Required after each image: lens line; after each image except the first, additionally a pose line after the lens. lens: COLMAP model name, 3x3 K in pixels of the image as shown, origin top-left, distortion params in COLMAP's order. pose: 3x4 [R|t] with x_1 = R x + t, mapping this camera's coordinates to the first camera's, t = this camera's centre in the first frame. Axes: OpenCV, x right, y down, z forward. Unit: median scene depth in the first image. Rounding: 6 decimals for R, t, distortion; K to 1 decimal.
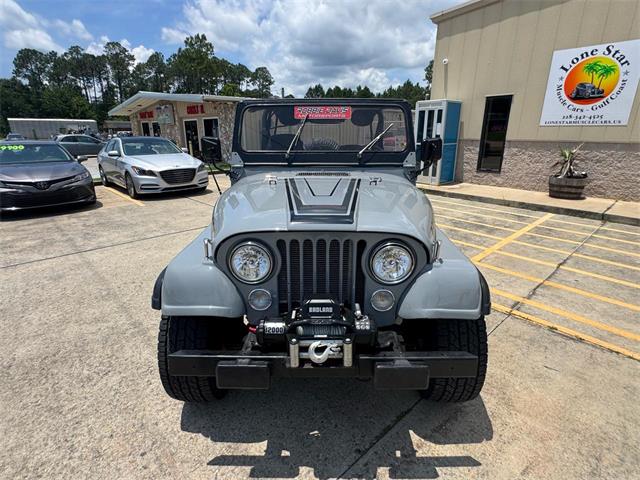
lens RADIAL K [[334.6, 0, 317.7], [0, 334.6, 237.9], [0, 0, 1]] dist [-0.002239, -0.001300]
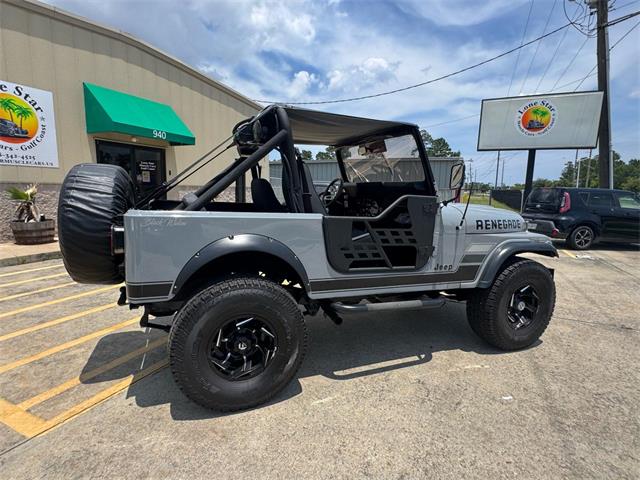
lens RADIAL K [[332.7, 0, 321.1], [0, 332.7, 236.3], [0, 0, 1]] dist [-0.002553, -0.000110]
pose [[-0.384844, -0.137259, 0.912719, -0.391652], [0.263657, 0.931327, 0.251228, -0.170543], [-0.884523, 0.337328, -0.322226, 0.644248]]
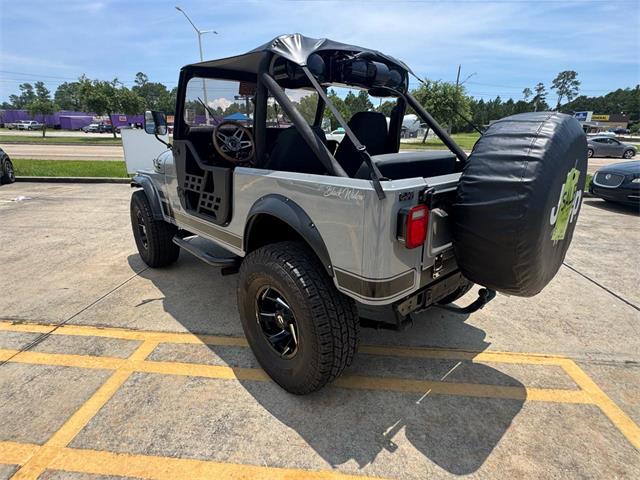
lens RADIAL K [[333.8, 0, 318.5], [0, 333.8, 238.3], [0, 0, 1]] dist [-0.001285, -0.000990]
pose [[-0.735040, 0.196813, -0.648830, 0.264611], [-0.221667, 0.834602, 0.504285, -0.222065], [0.640764, 0.514494, -0.569839, 0.780902]]
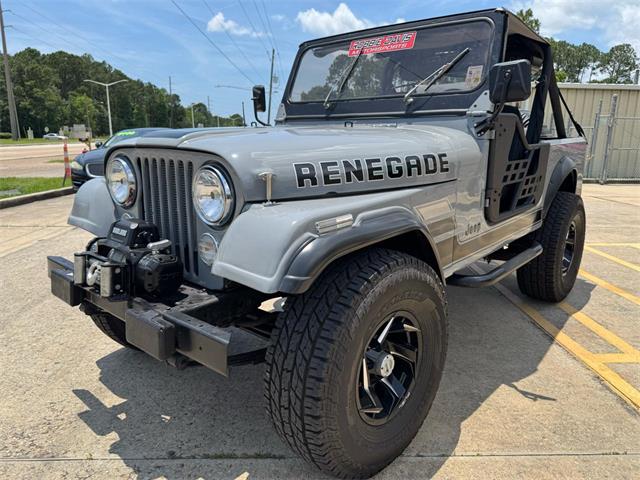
lens RADIAL K [[458.3, 0, 320.0], [0, 458.3, 240.0], [0, 0, 1]] dist [-0.000893, -0.005452]
pose [[0.753508, 0.151398, -0.639770, 0.243982], [-0.211679, 0.977172, -0.018069, 0.031669], [0.622430, 0.149041, 0.768354, 0.090760]]
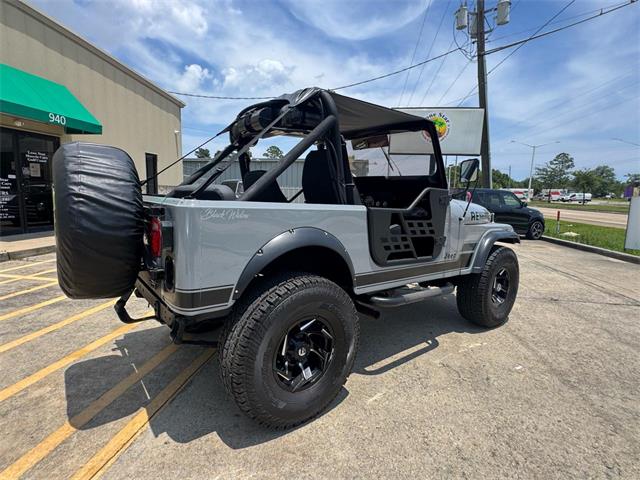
lens RADIAL K [[331.7, 0, 318.9], [0, 331.7, 236.5], [0, 0, 1]] dist [-0.001614, -0.001249]
pose [[-0.633614, -0.118035, 0.764592, -0.309493], [0.212321, 0.923816, 0.318565, -0.190925], [-0.743944, 0.364186, -0.560282, 0.748583]]
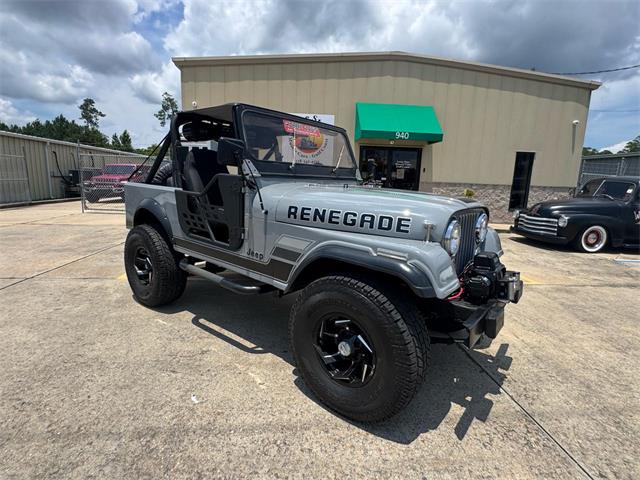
lens RADIAL K [[333.8, 0, 318.5], [0, 333.8, 238.3], [0, 0, 1]] dist [-0.001285, -0.000990]
pose [[0.614603, -0.113495, 0.780629, -0.330072], [0.210684, 0.977265, -0.023791, 0.000141], [-0.760181, 0.179089, 0.624542, 0.143521]]
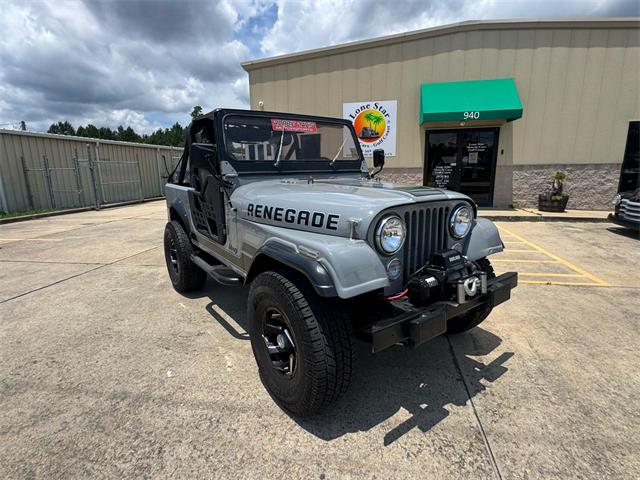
lens RADIAL K [[334.6, 0, 317.7], [0, 334.6, 237.9], [0, 0, 1]] dist [-0.002239, -0.001300]
pose [[0.801525, -0.133937, 0.582768, -0.244093], [0.201214, 0.978170, -0.051932, 0.021207], [-0.563091, 0.158885, 0.810977, 0.052613]]
